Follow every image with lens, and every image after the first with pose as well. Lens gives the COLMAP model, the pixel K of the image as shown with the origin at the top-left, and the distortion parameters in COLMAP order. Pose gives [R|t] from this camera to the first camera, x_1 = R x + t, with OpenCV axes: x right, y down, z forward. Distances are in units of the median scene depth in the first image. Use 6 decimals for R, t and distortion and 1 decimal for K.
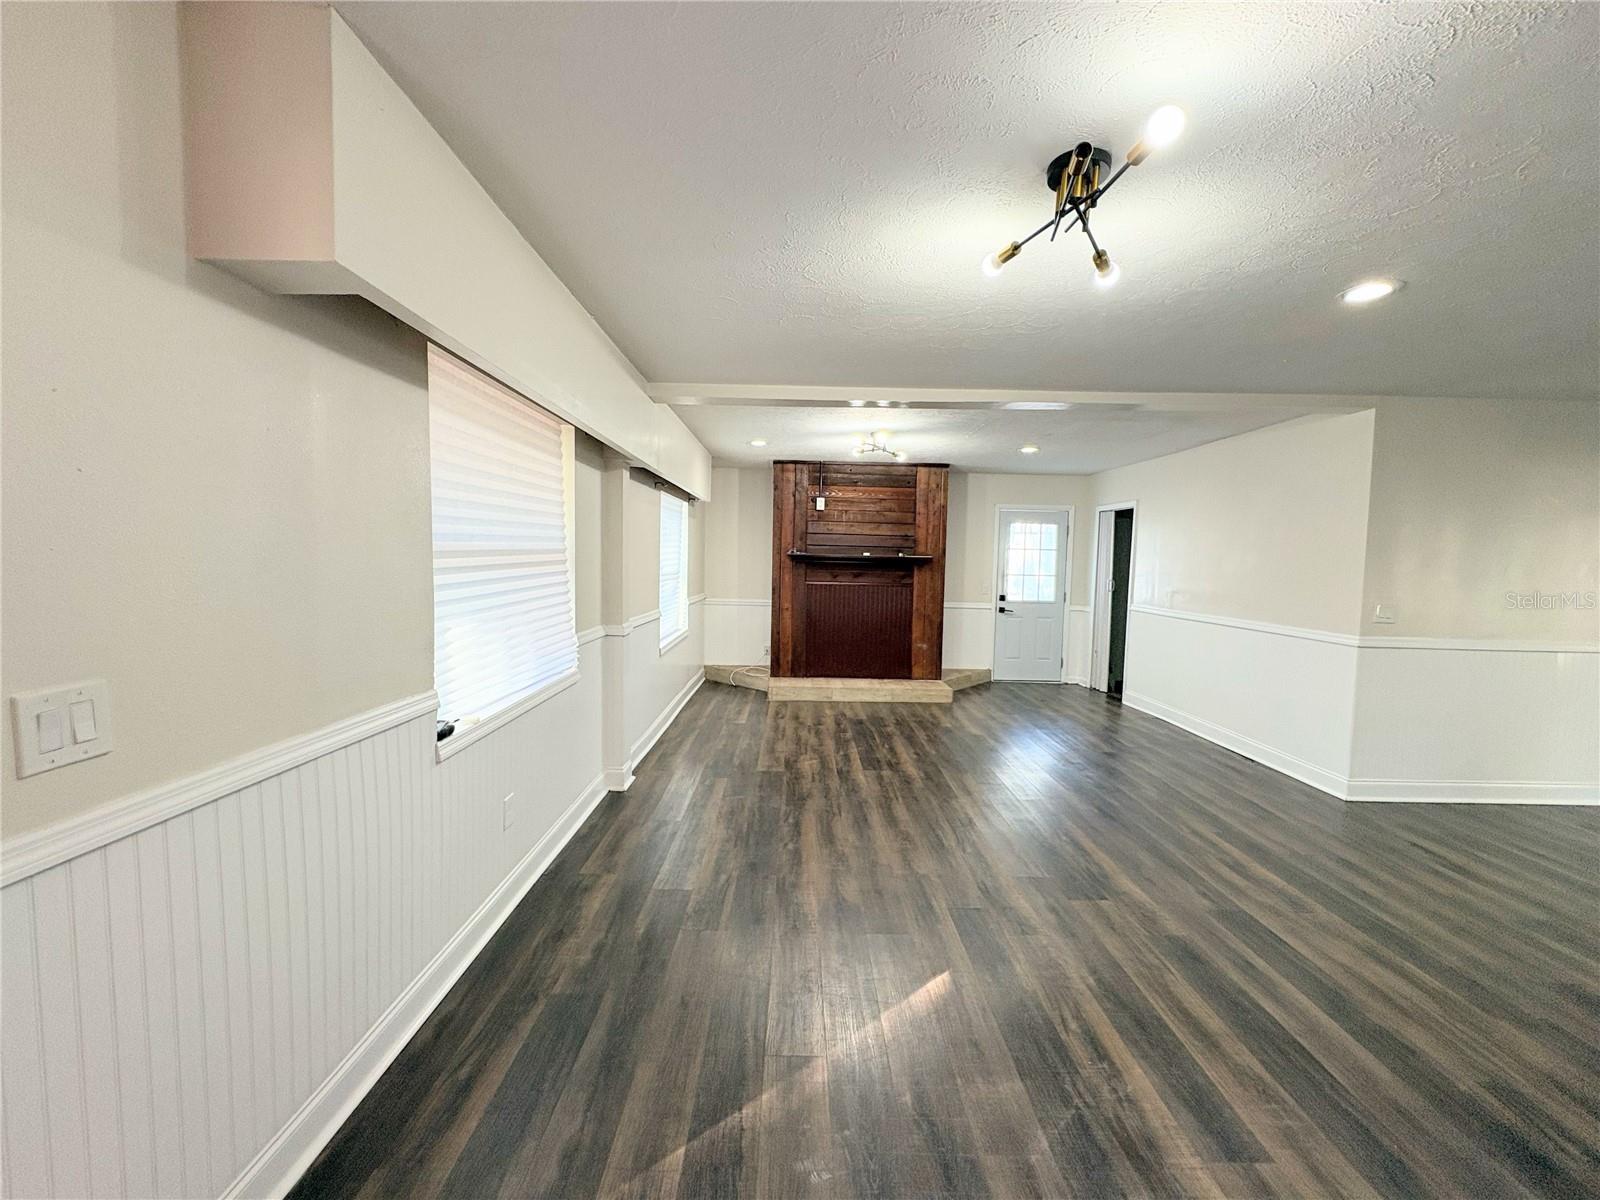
lens RADIAL K [[627.1, 0, 804.1], [0, 627.1, 604.6], [0, 0, 1]] dist [0.000603, 0.000103]
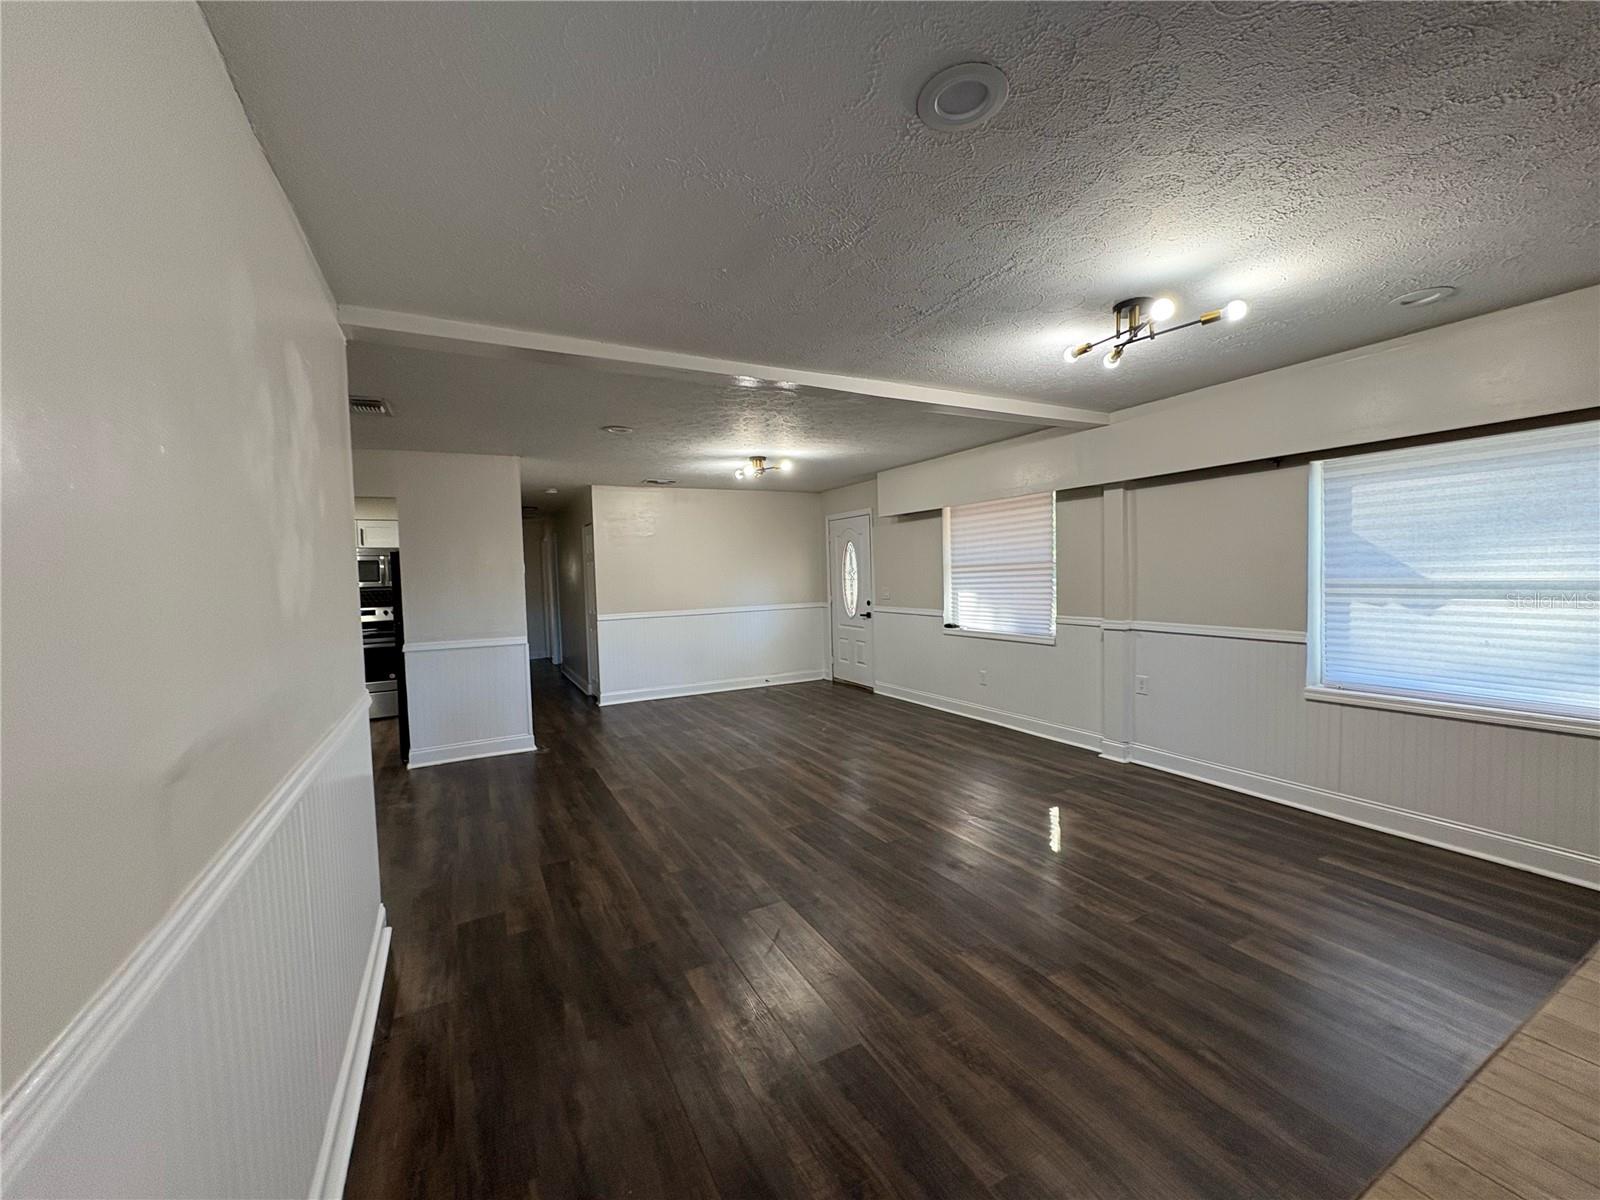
lens RADIAL K [[627.1, 0, 804.1], [0, 627.1, 604.6], [0, 0, 1]] dist [0.000603, 0.000103]
pose [[-0.884362, 0.035156, -0.465476, 0.595089], [-0.018895, 0.993647, 0.110947, -0.090088], [0.466420, 0.106912, -0.878079, 1.357026]]
